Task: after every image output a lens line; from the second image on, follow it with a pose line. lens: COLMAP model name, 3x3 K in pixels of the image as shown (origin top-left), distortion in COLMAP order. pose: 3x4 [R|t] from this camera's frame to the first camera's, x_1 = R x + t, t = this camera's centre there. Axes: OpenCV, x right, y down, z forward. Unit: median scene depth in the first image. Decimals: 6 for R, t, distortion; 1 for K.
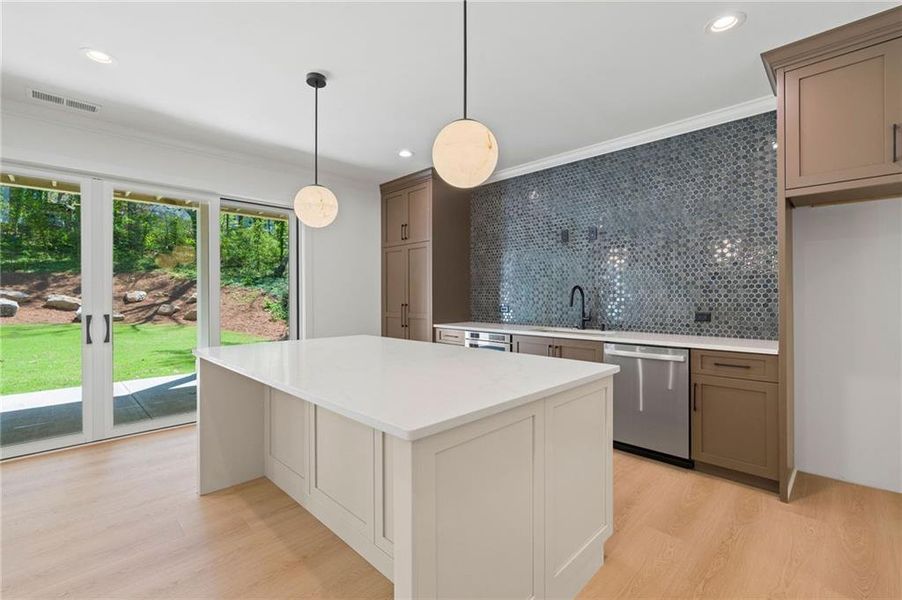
lens RADIAL K [[395.9, 0, 447.2], [0, 395.9, 296.0], [0, 0, 1]] dist [-0.001629, -0.000458]
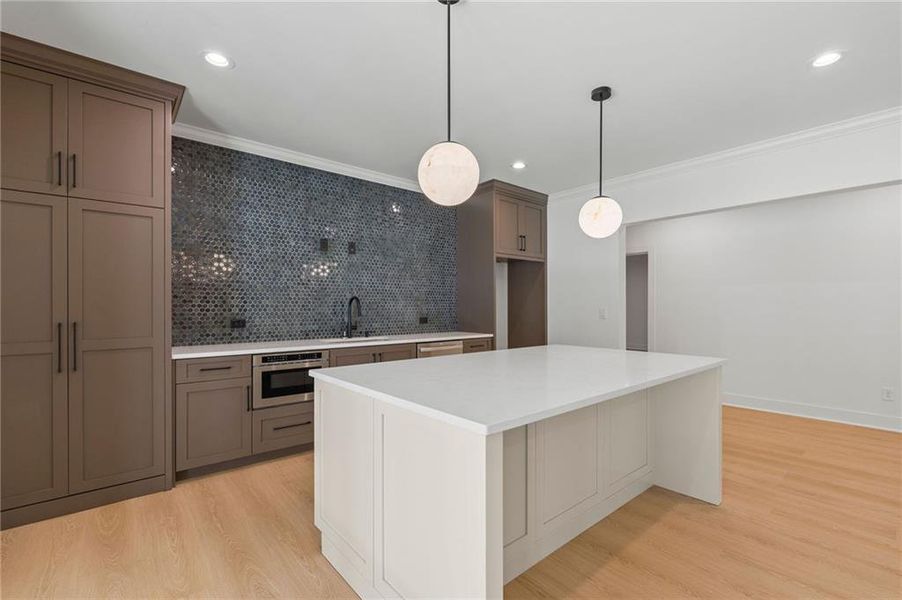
lens RADIAL K [[395.9, 0, 447.6], [0, 395.9, 307.1], [0, 0, 1]] dist [-0.001629, -0.000458]
pose [[0.078223, -0.000589, 0.996936, -0.689173], [0.002146, 0.999998, 0.000423, 0.002727], [-0.996934, 0.002107, 0.078224, 0.659167]]
